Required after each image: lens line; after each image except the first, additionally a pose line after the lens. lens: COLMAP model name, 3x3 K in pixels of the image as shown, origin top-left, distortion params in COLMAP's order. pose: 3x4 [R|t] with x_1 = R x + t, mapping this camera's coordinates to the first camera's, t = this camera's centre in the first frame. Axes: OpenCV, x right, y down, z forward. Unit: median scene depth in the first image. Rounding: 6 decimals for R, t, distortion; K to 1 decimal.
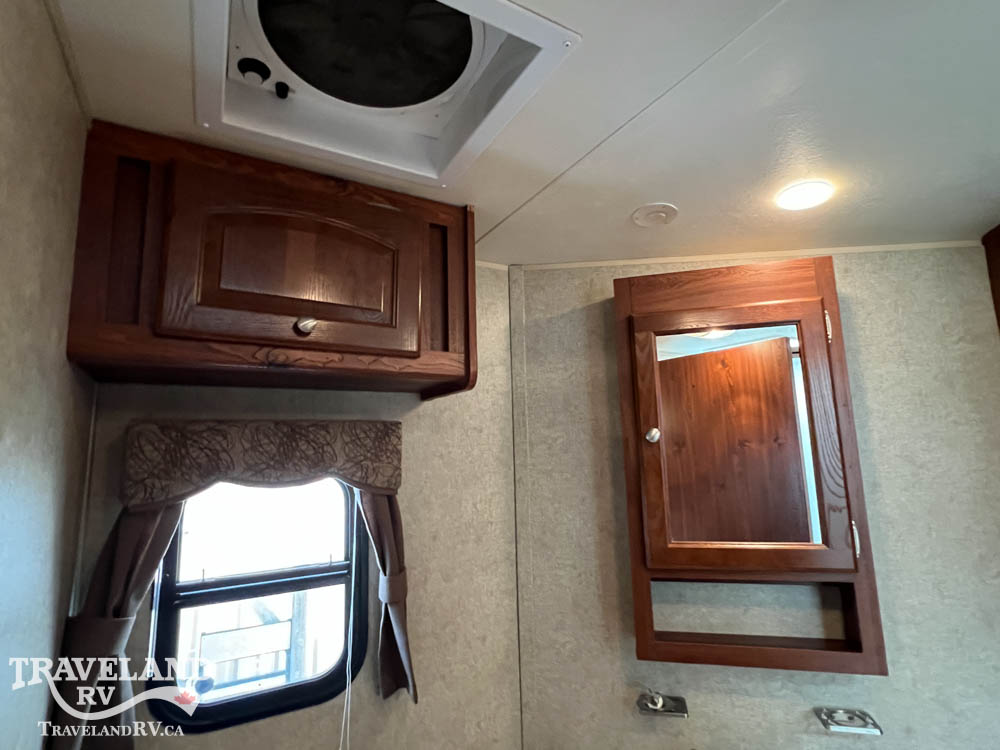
lens RADIAL K [[514.3, 0, 505.4], [0, 514.3, 374.6], [0, 0, 1]] dist [-0.003413, 0.000883]
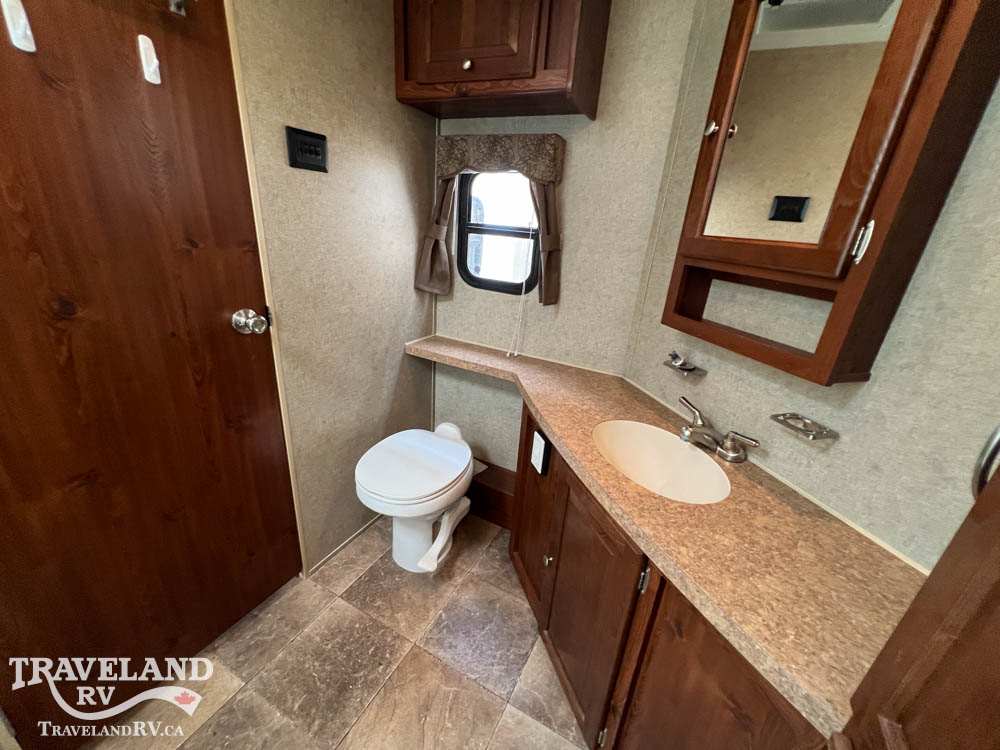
lens RADIAL K [[397.8, 0, 500.0], [0, 397.8, 375.0], [0, 0, 1]] dist [0.000188, 0.000055]
pose [[0.526330, 0.374919, -0.763159, 0.886106], [0.036246, 0.886830, 0.460673, 0.177982], [0.849507, -0.270128, 0.453176, 0.127325]]
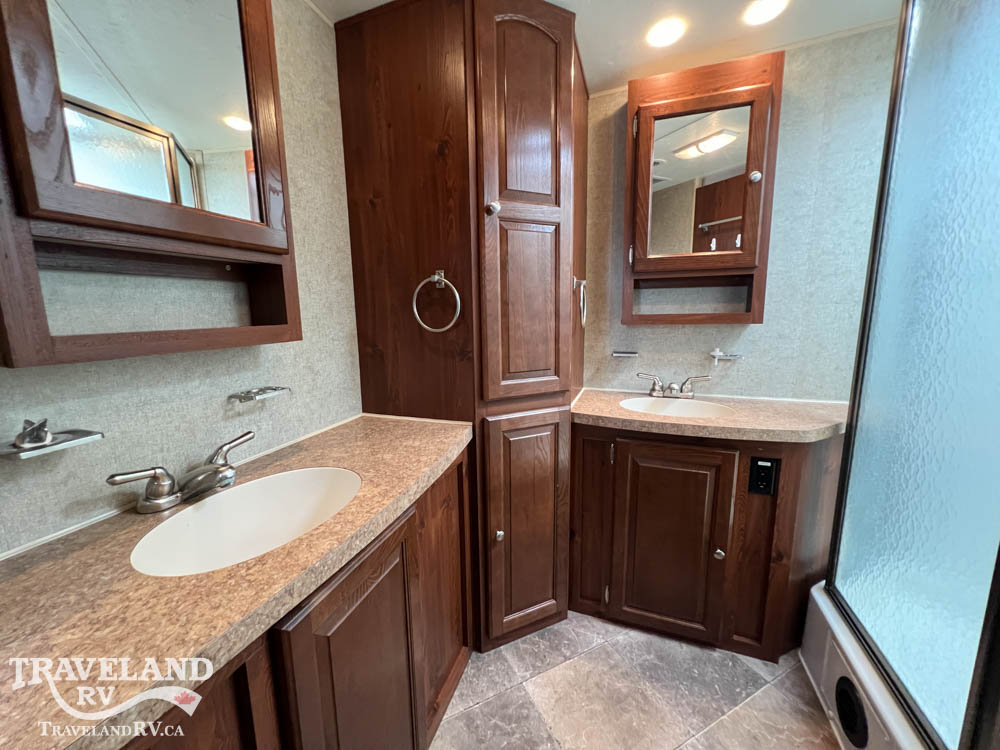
lens RADIAL K [[397.8, 0, 500.0], [0, 397.8, 375.0], [0, 0, 1]] dist [0.000188, 0.000055]
pose [[0.072888, -0.132358, 0.988518, -0.160075], [-0.138571, 0.980197, 0.141462, 0.420153], [-0.987667, -0.147291, 0.053104, 0.418565]]
